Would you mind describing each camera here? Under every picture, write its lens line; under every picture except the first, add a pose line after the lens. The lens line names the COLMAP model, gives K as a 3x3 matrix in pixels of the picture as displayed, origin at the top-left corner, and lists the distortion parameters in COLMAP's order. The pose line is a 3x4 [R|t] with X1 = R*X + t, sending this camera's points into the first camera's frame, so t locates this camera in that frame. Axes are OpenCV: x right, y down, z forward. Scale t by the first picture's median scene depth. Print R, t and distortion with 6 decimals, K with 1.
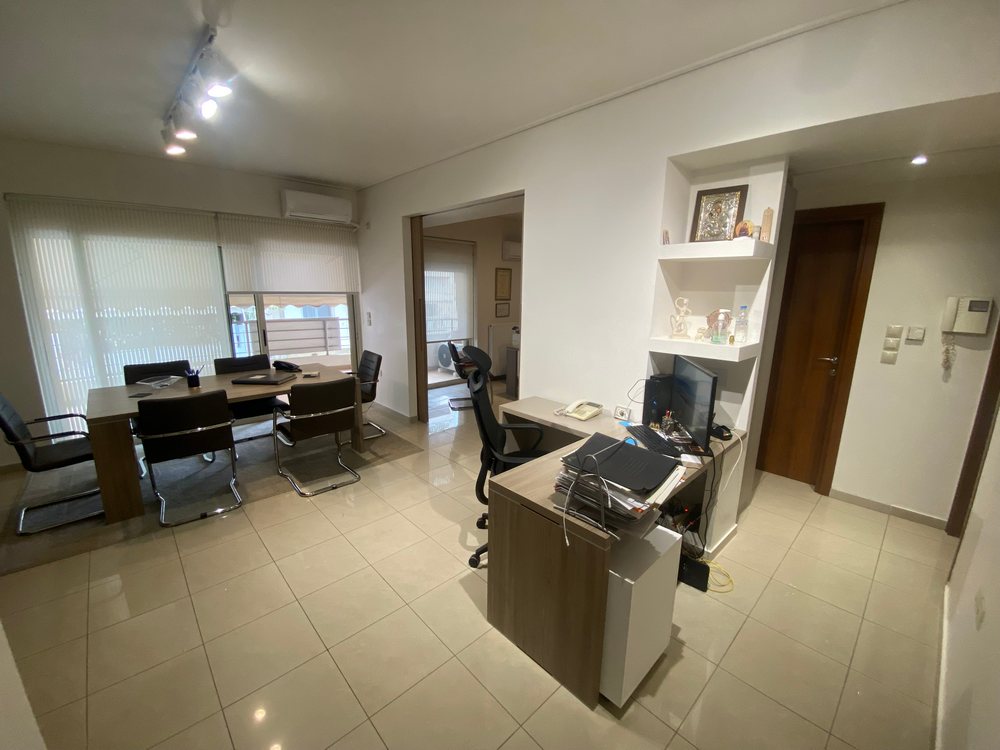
lens RADIAL K [[410.6, 0, 500.0], [0, 410.6, 375.0], [0, 0, 1]] dist [0.024353, -0.021189]
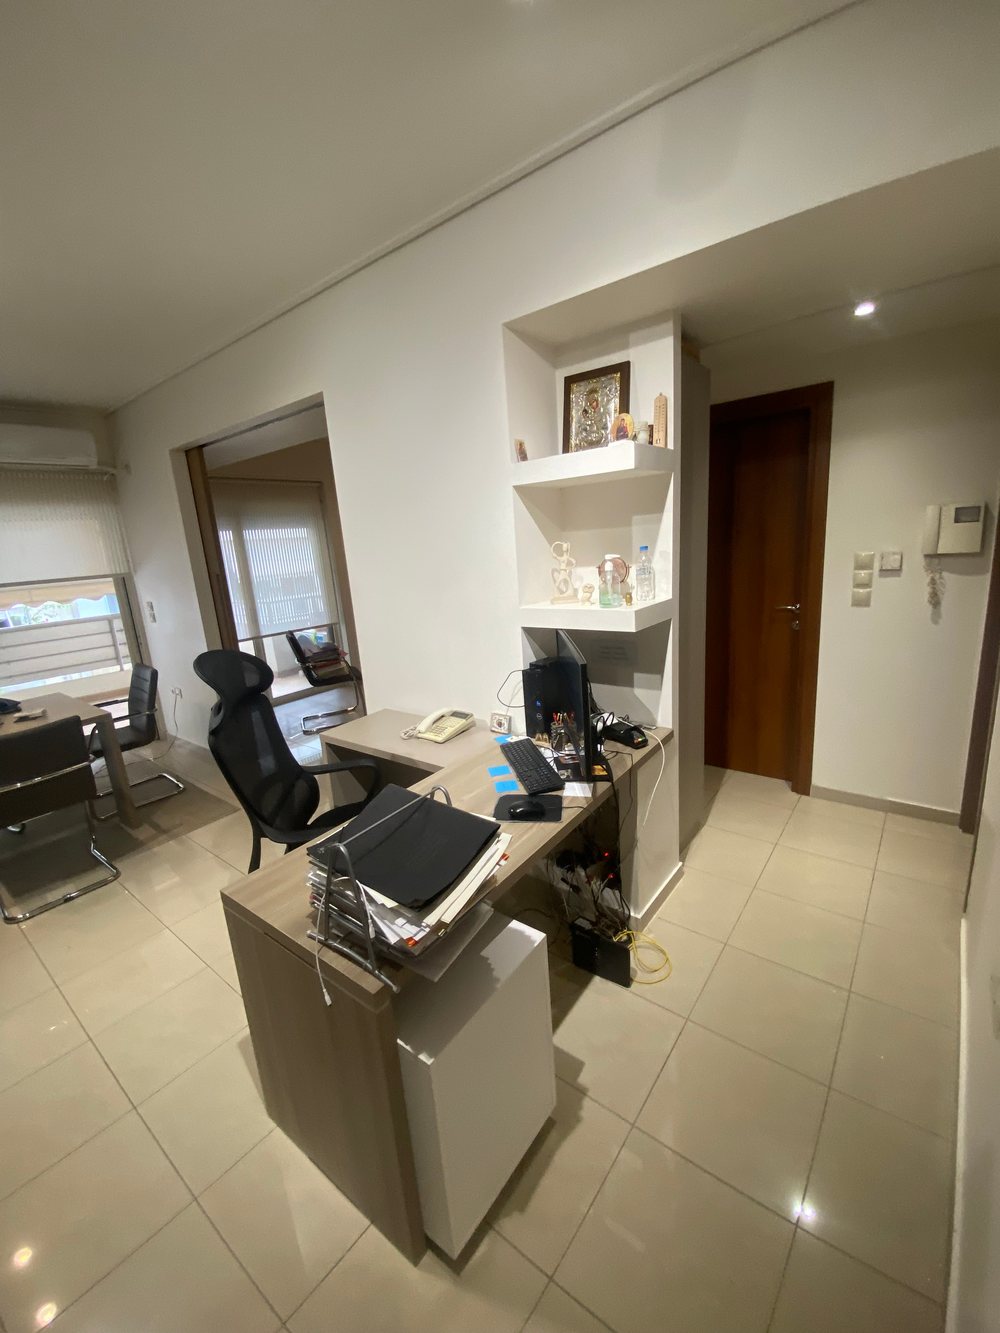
lens RADIAL K [[551.7, 0, 493.1], [0, 551.7, 666.1], [0, 0, 1]] dist [0.054782, -0.042458]
pose [[0.985215, -0.115365, 0.126655, 0.179702], [0.113918, 0.993315, 0.018633, -0.015705], [-0.127958, -0.003930, 0.991772, 0.116824]]
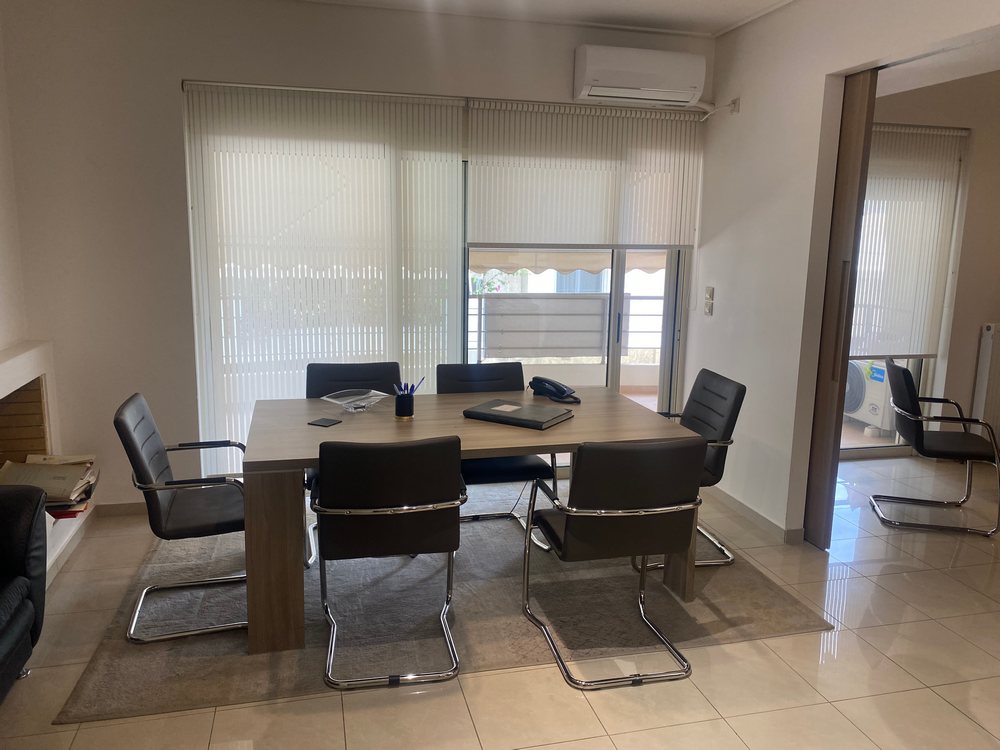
lens RADIAL K [[777.6, 0, 505.2], [0, 777.6, 373.1], [0, 0, 1]] dist [0.103641, -0.171030]
pose [[0.878215, 0.093114, -0.469114, -0.189148], [-0.112198, 0.993603, -0.012822, -0.034129], [0.464919, 0.063894, 0.883044, 0.199512]]
